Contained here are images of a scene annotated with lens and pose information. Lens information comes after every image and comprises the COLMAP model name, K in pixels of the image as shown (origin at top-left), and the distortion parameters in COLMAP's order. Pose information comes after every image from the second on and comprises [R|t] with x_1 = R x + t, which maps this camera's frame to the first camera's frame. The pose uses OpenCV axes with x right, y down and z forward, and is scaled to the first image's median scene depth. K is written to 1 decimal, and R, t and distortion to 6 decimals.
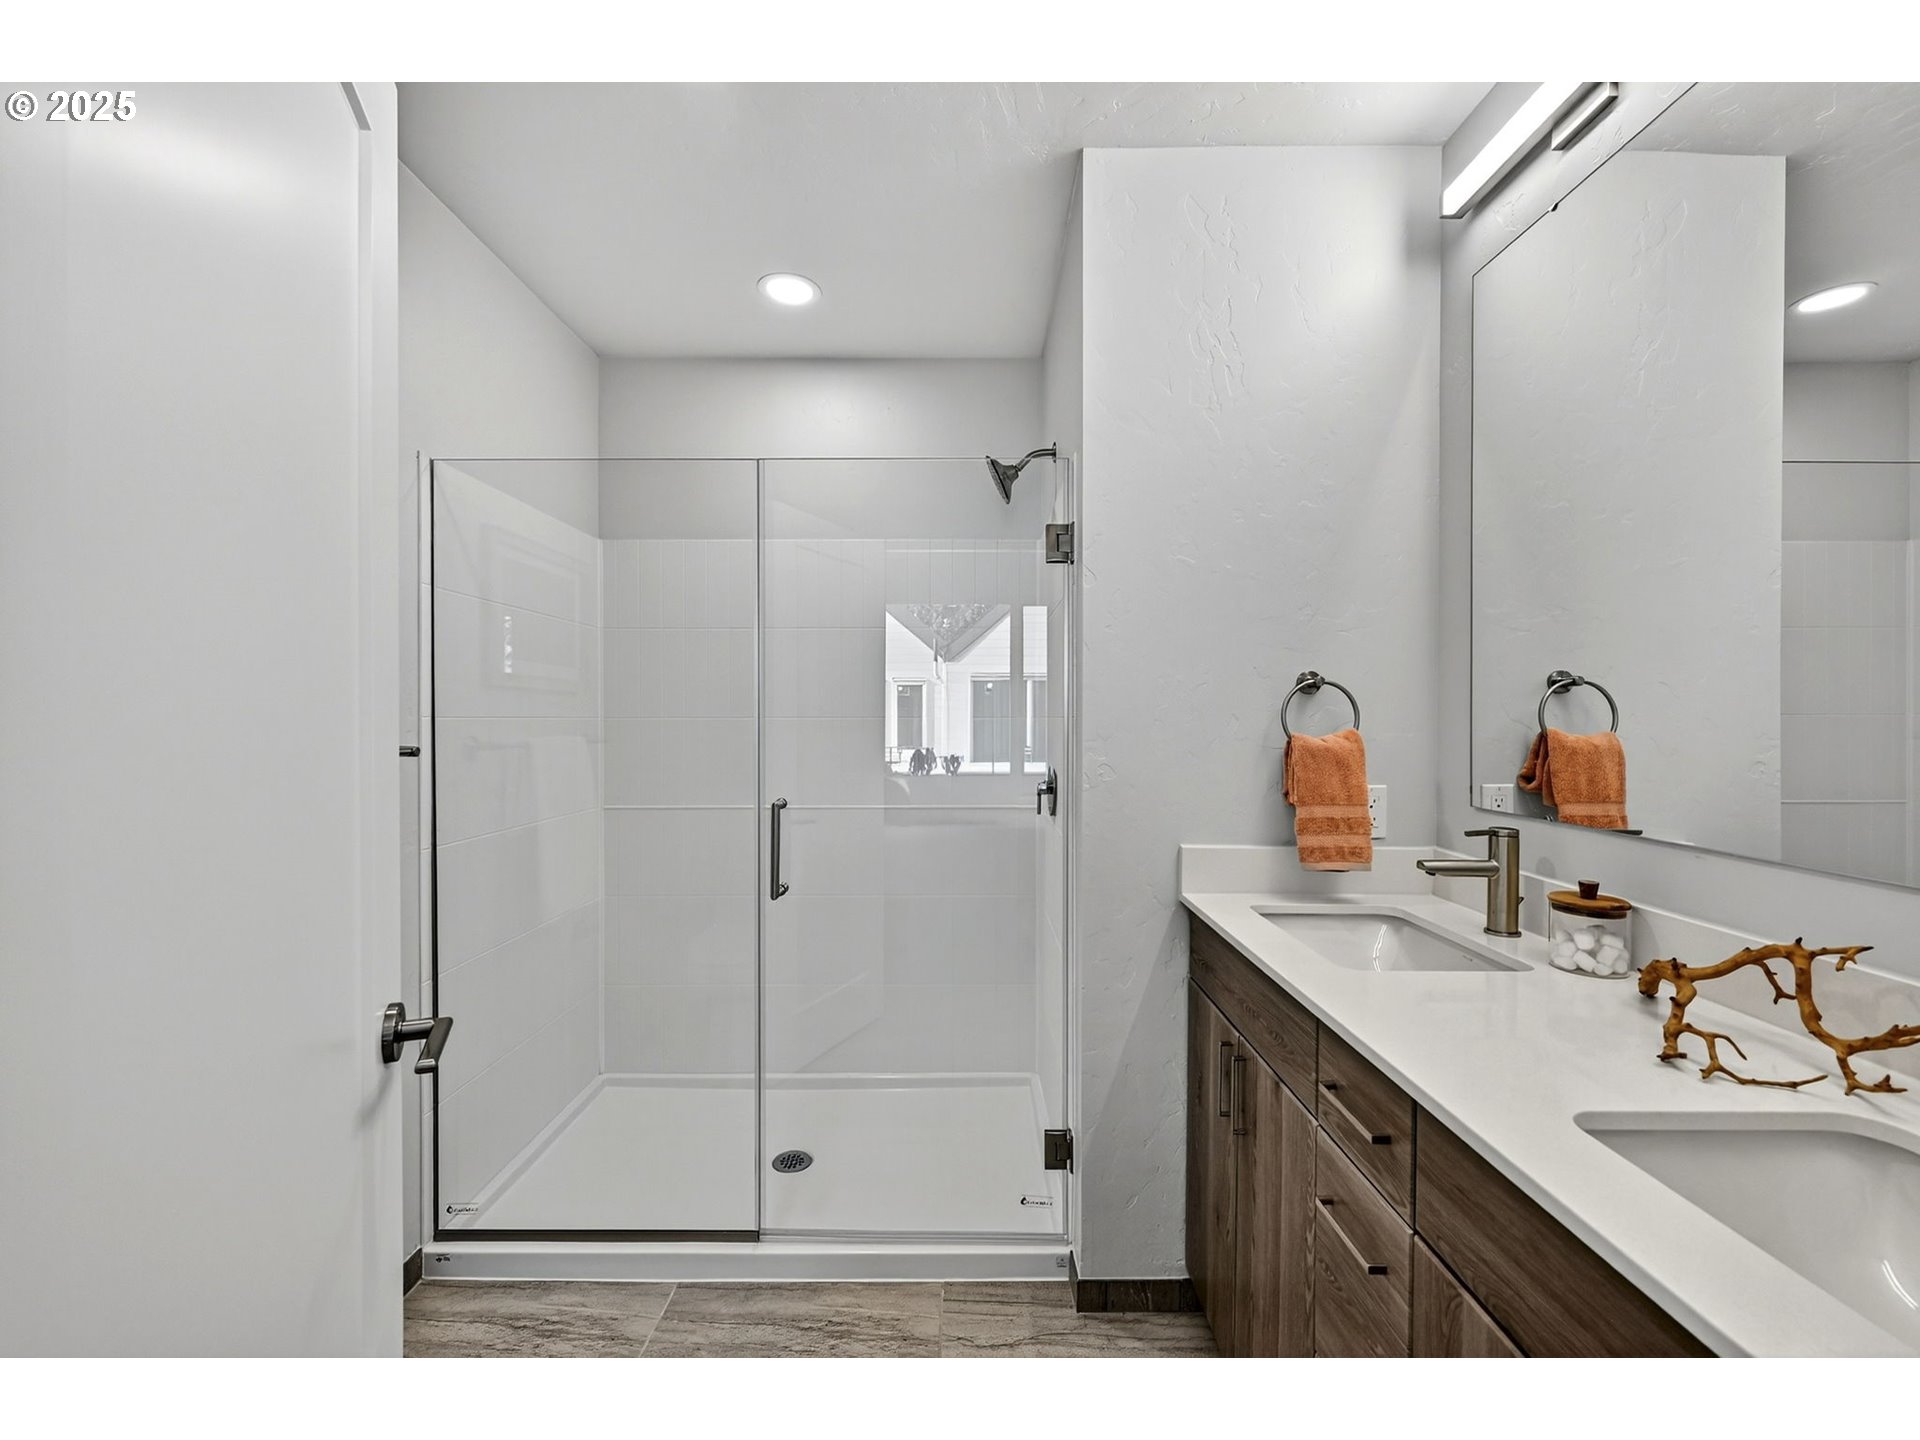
lens RADIAL K [[769.0, 0, 967.9], [0, 769.0, 733.2], [0, 0, 1]] dist [-0.001991, 0.000081]
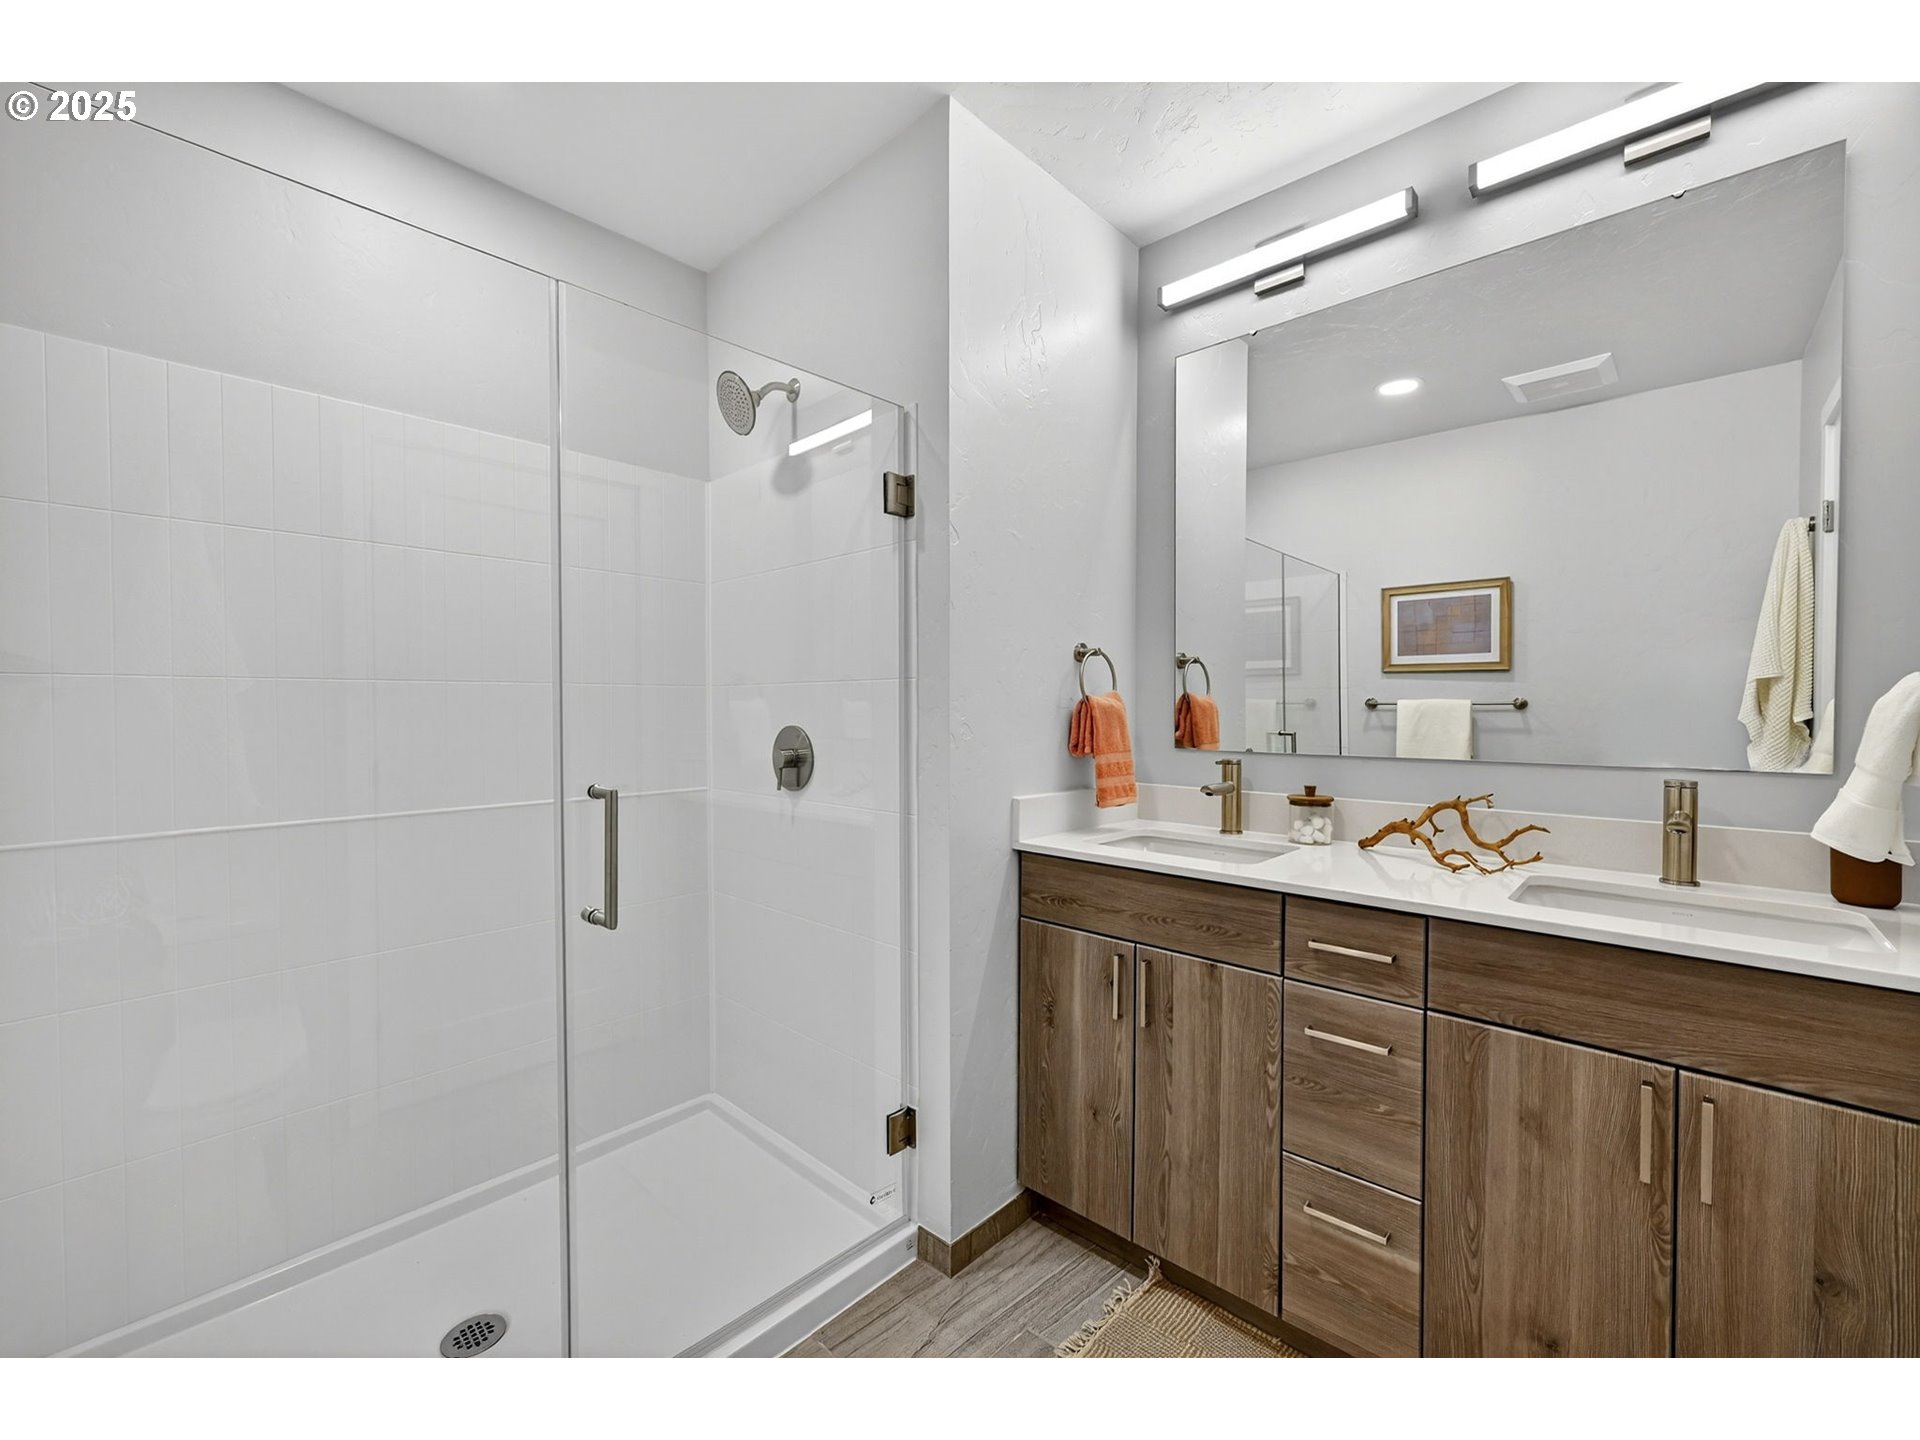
lens RADIAL K [[791.4, 0, 960.0], [0, 791.4, 720.0], [0, 0, 1]] dist [0.000877, 0.000076]
pose [[0.689027, -0.019144, 0.724483, -0.586987], [0.014850, 0.999814, 0.012296, 0.022166], [-0.724583, 0.002286, 0.689183, 0.291573]]
